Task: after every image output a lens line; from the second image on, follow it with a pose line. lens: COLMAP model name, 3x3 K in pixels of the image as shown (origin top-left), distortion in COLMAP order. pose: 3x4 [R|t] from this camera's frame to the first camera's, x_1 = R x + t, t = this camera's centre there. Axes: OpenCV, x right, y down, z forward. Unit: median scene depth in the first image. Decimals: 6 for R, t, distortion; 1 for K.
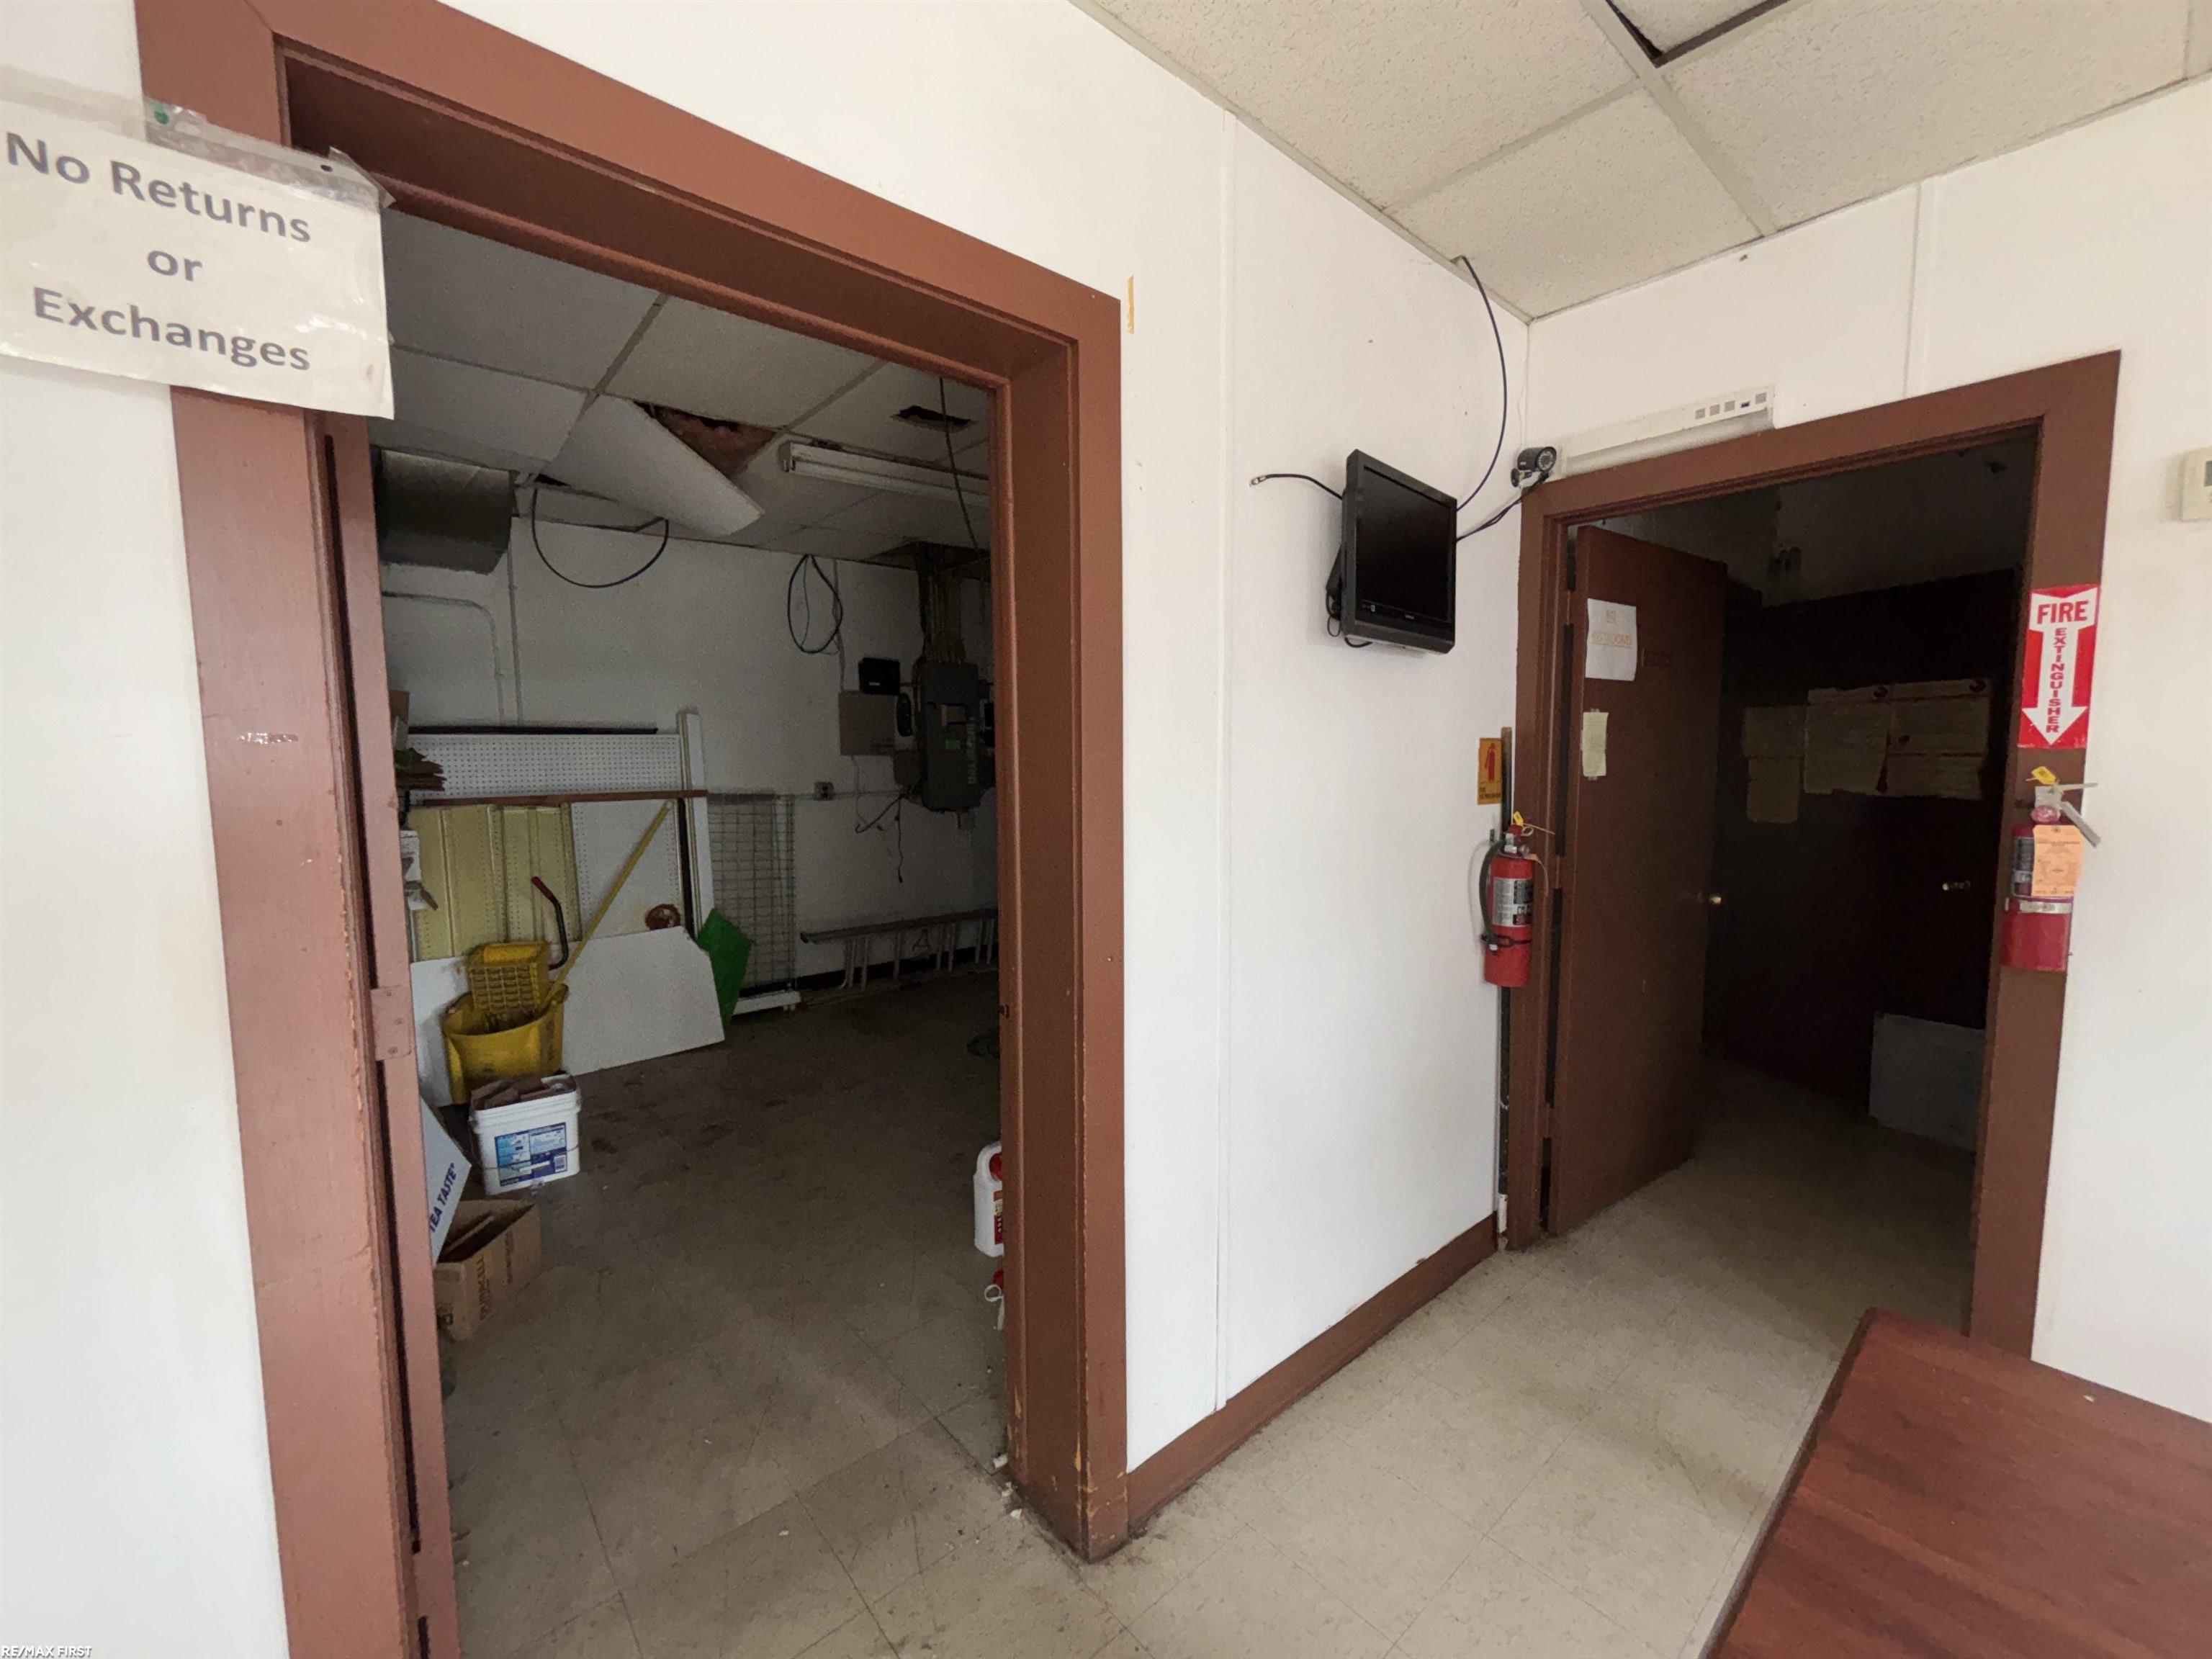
lens RADIAL K [[890.5, 0, 1105.1], [0, 890.5, 838.2], [0, 0, 1]] dist [0.000082, -0.000645]
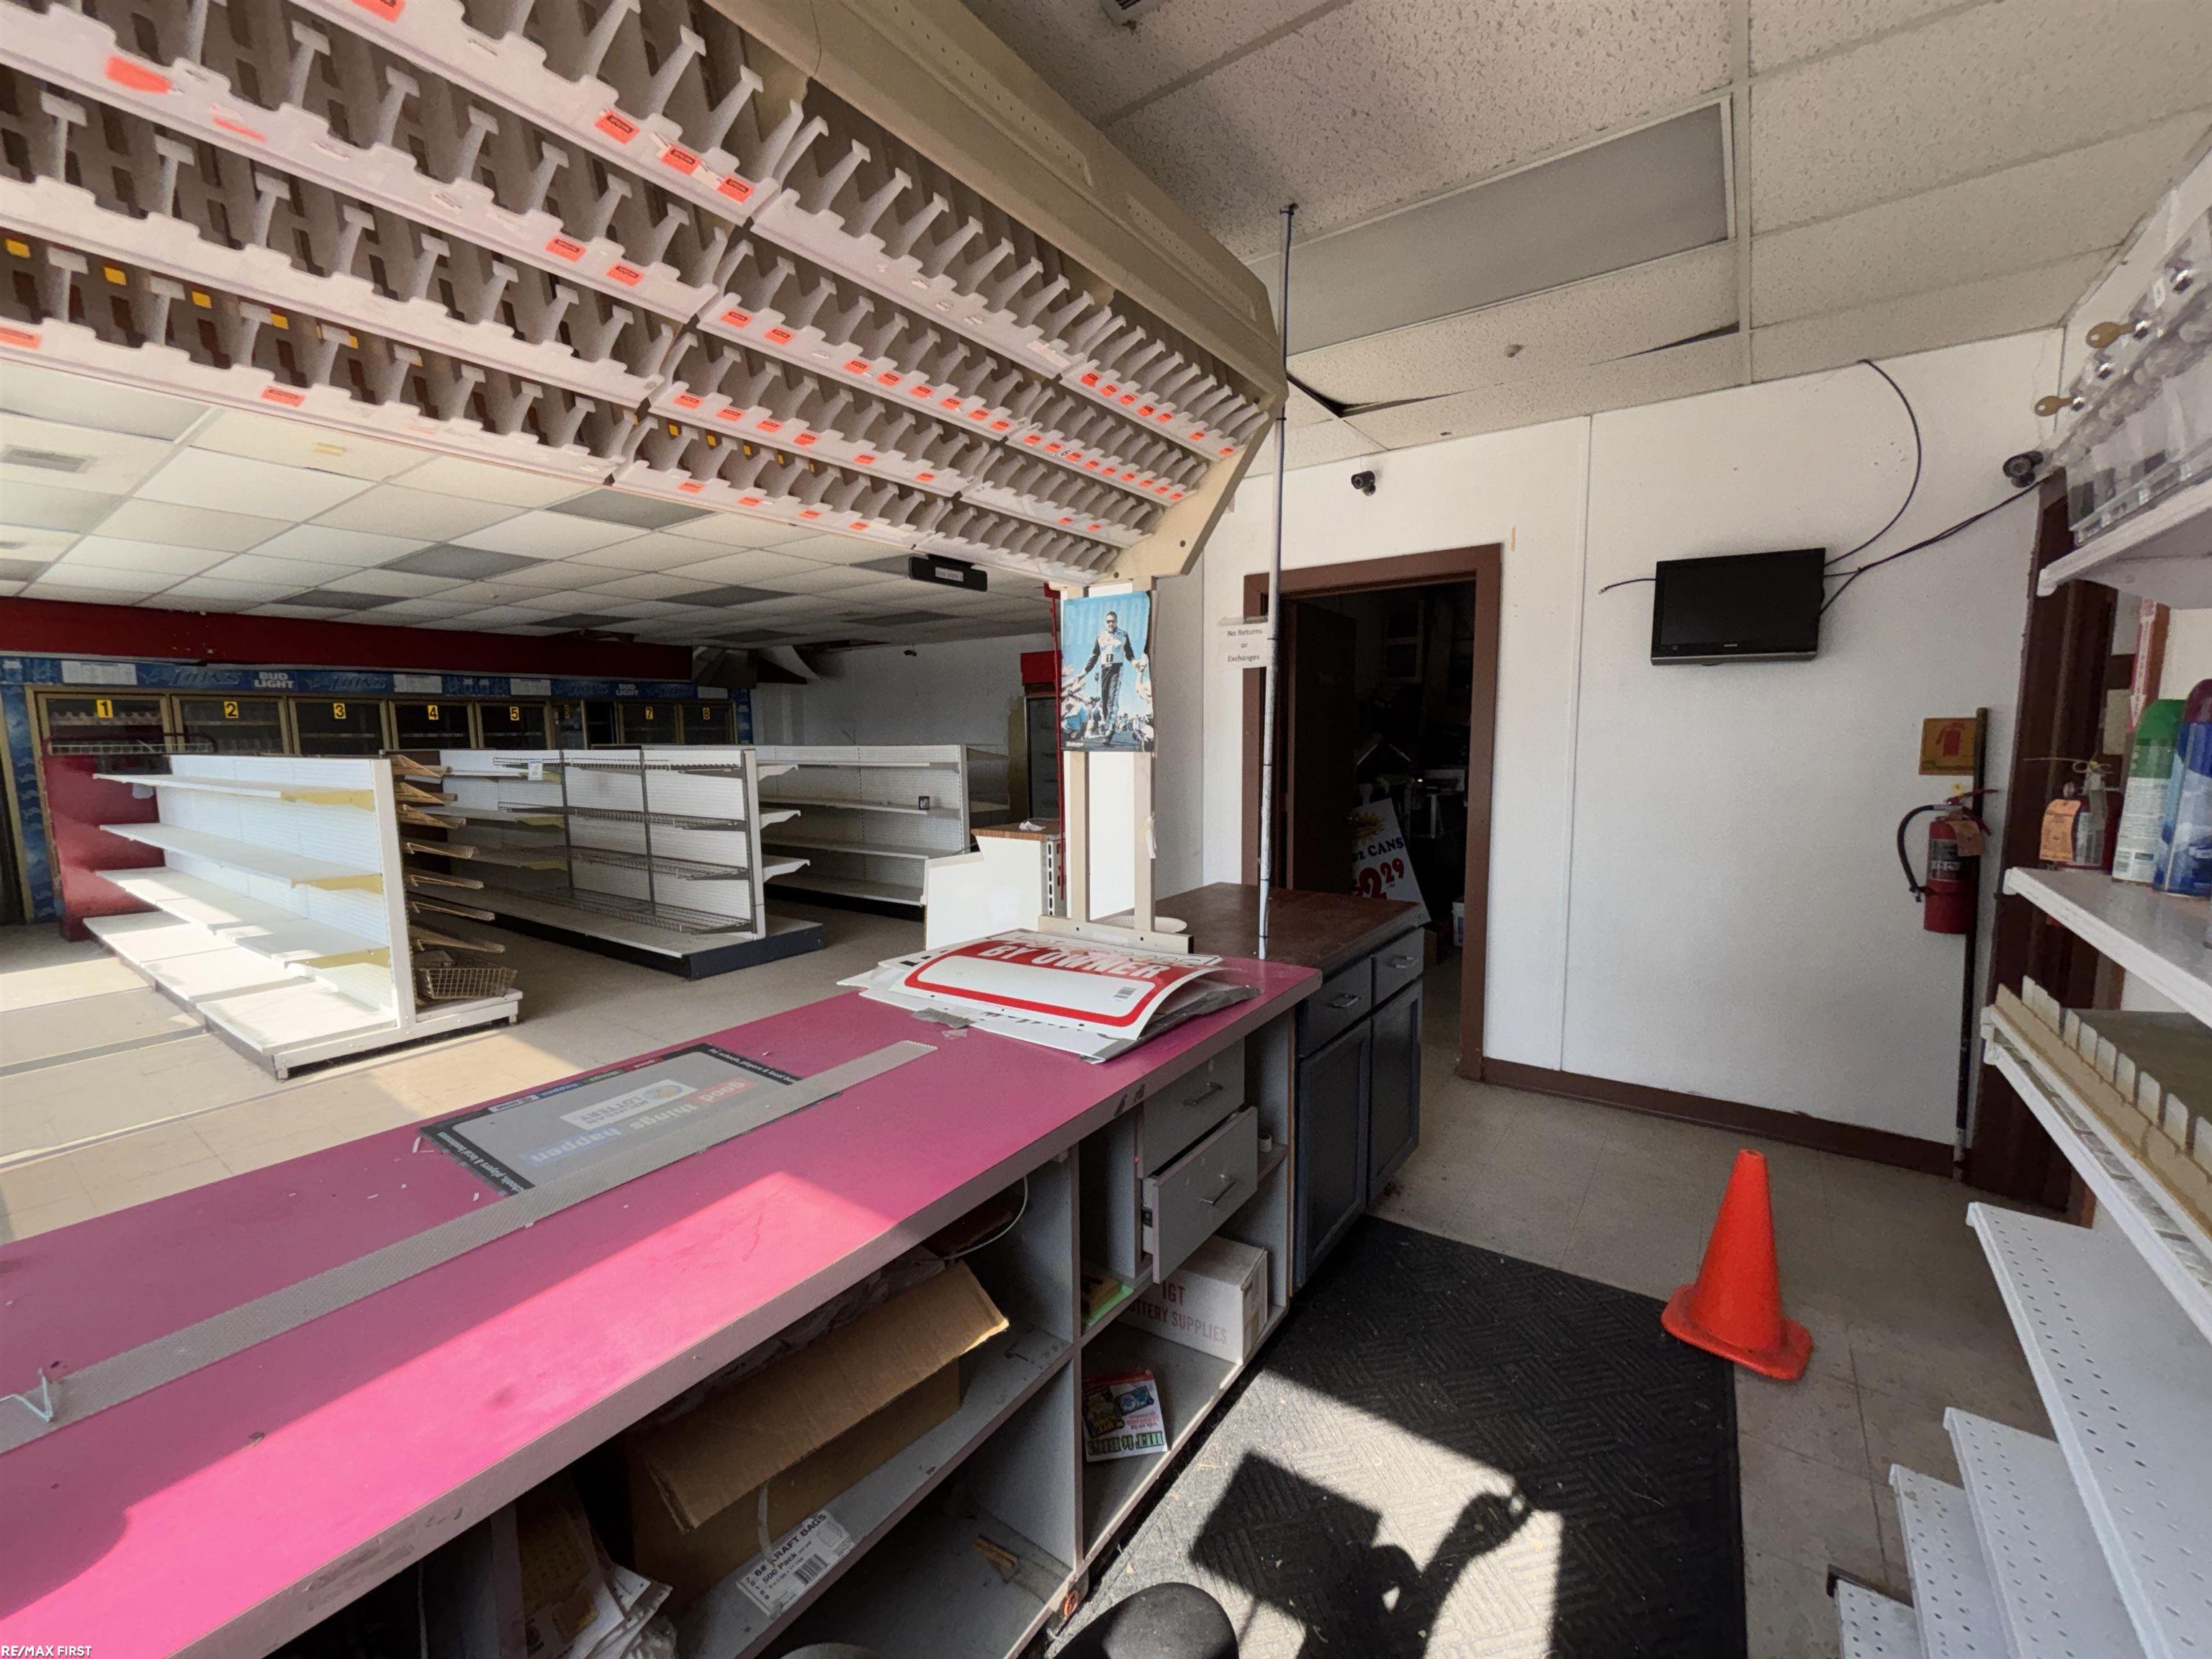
lens RADIAL K [[890.5, 0, 1110.6], [0, 890.5, 835.7], [0, 0, 1]] dist [0.000082, -0.000645]
pose [[0.234777, 0.116888, -0.964996, 1.462633], [-0.077459, 0.991836, 0.101294, 0.007297], [0.968958, 0.050966, 0.241914, -0.371233]]
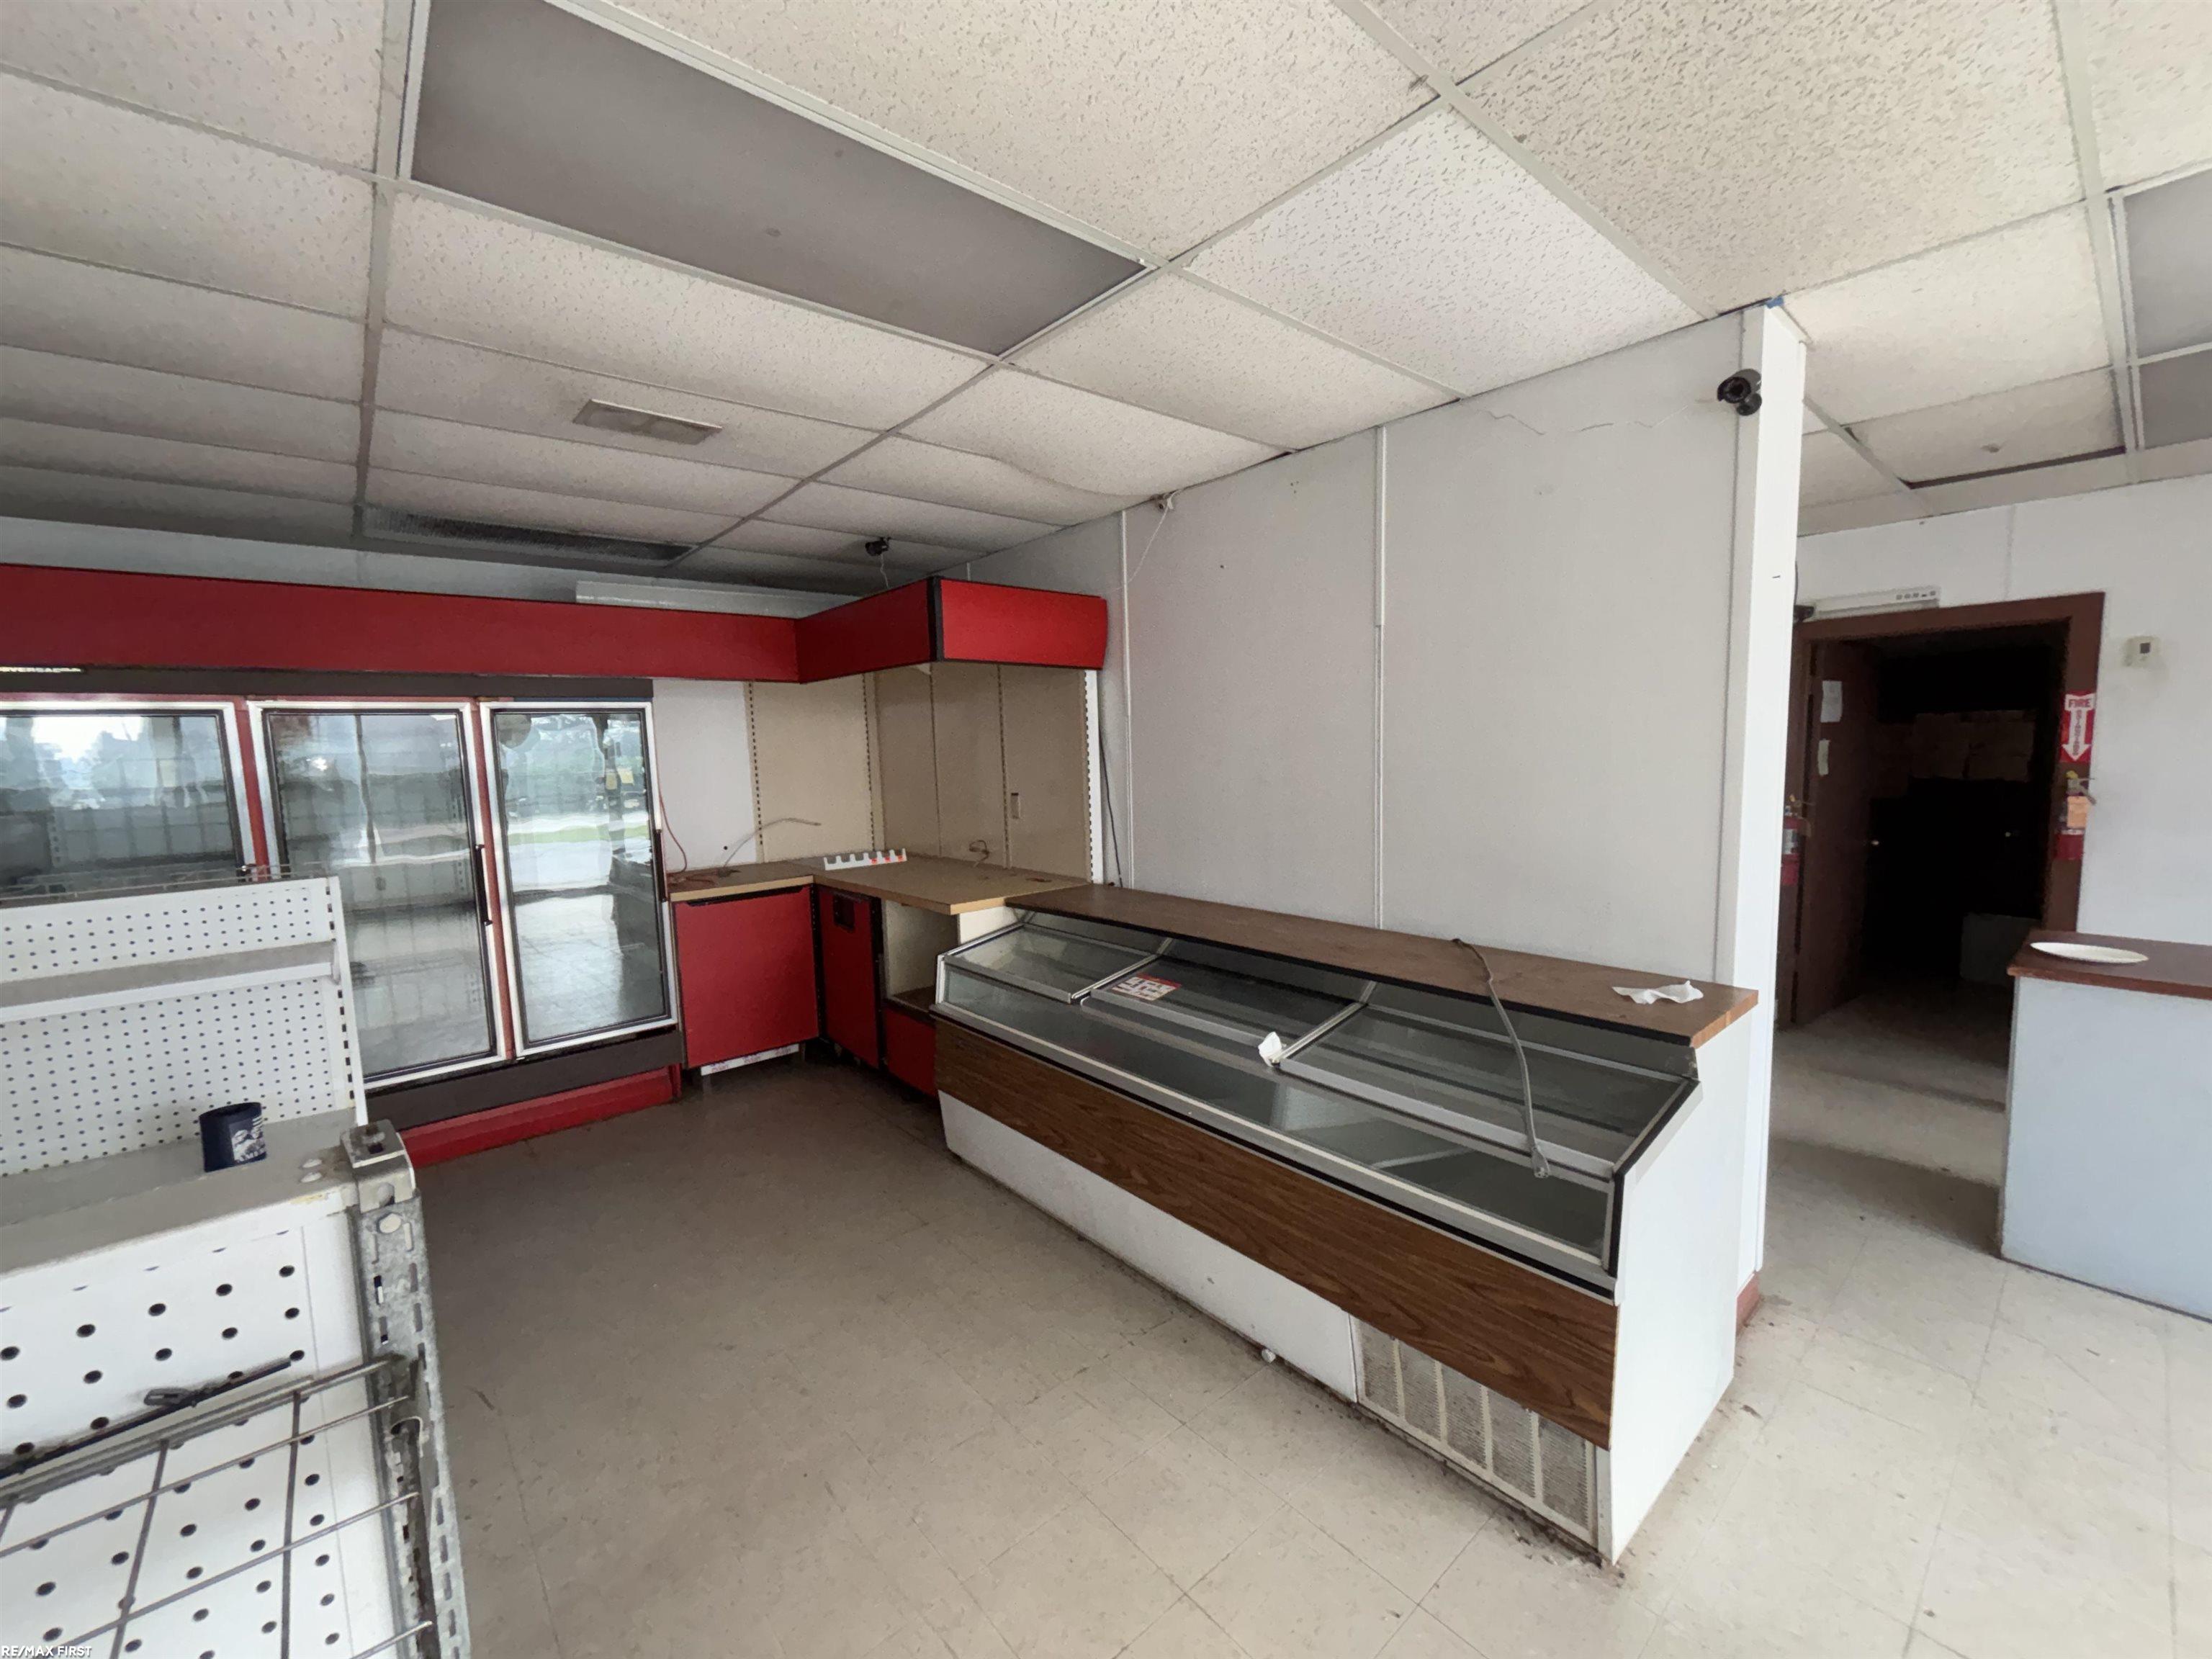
lens RADIAL K [[890.5, 0, 1099.1], [0, 890.5, 836.3], [0, 0, 1]] dist [0.000082, -0.000645]
pose [[0.999798, -0.018742, -0.007295, -1.126142], [0.018832, 0.999745, 0.012497, 0.009302], [0.007059, -0.012632, 0.999895, -1.027714]]
